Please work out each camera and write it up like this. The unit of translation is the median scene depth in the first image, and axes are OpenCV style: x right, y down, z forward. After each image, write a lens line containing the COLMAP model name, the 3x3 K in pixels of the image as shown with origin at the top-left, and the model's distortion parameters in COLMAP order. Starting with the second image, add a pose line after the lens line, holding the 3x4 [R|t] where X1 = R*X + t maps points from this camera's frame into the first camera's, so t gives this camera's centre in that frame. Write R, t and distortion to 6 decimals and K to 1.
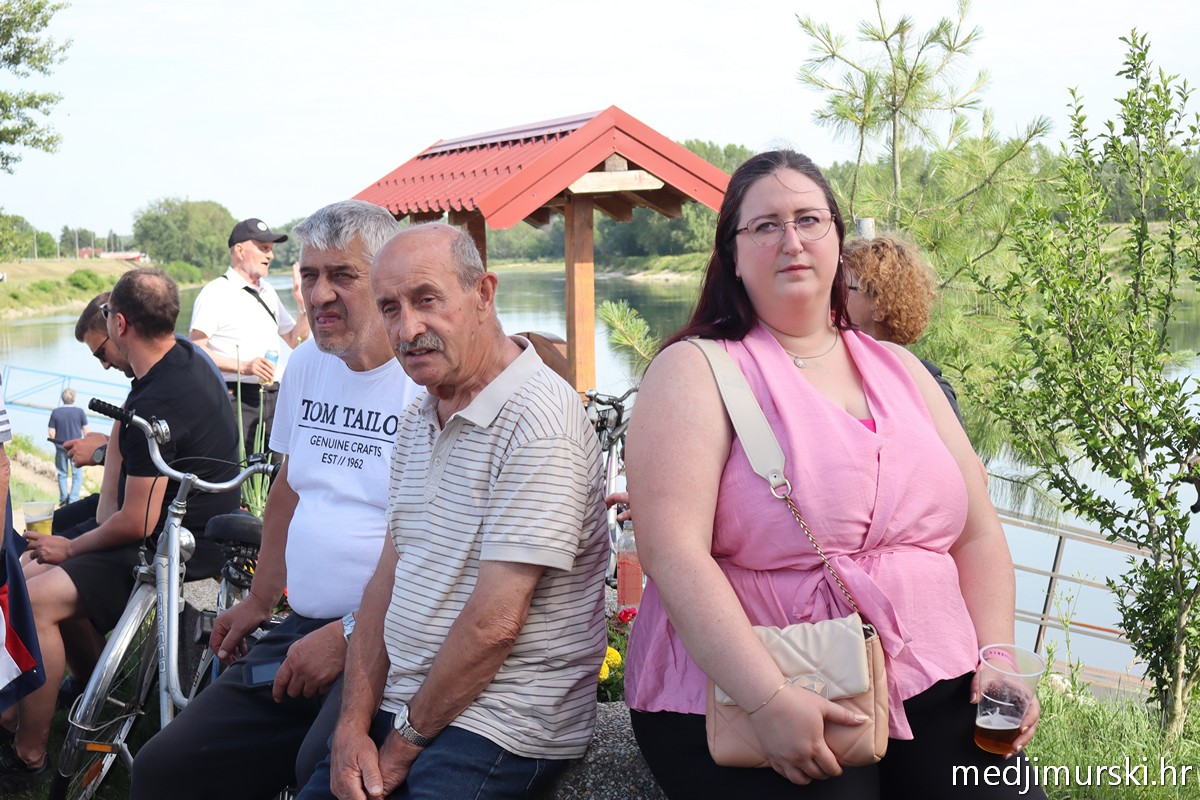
lens RADIAL K [[1870.6, 0, 600.0], [0, 1870.6, 400.0], [0, 0, 1]] dist [0.039194, 0.004577]
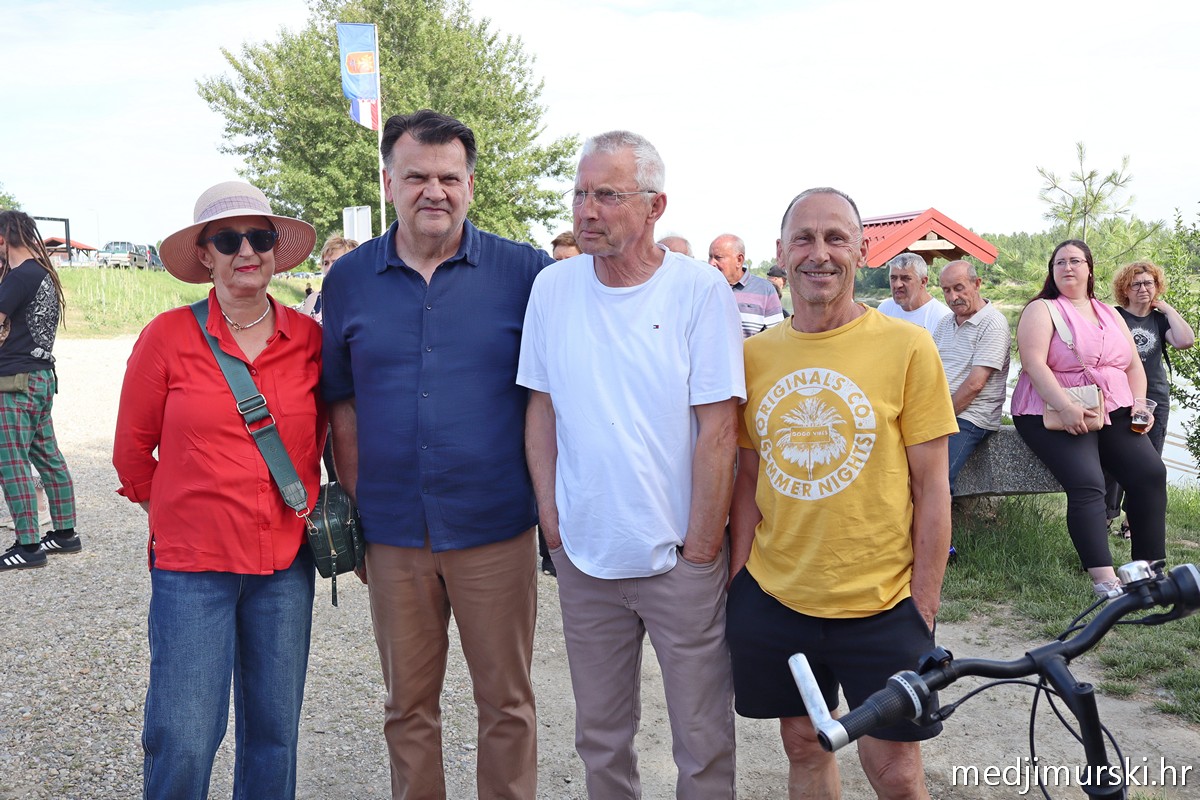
lens RADIAL K [[1149.7, 0, 598.7], [0, 1149.7, 414.1], [0, 0, 1]] dist [-0.004196, 0.010550]
pose [[0.976918, 0.045099, -0.208801, -0.266475], [-0.038014, 0.998561, 0.037823, 0.116215], [0.210207, -0.029012, 0.977226, -1.051448]]
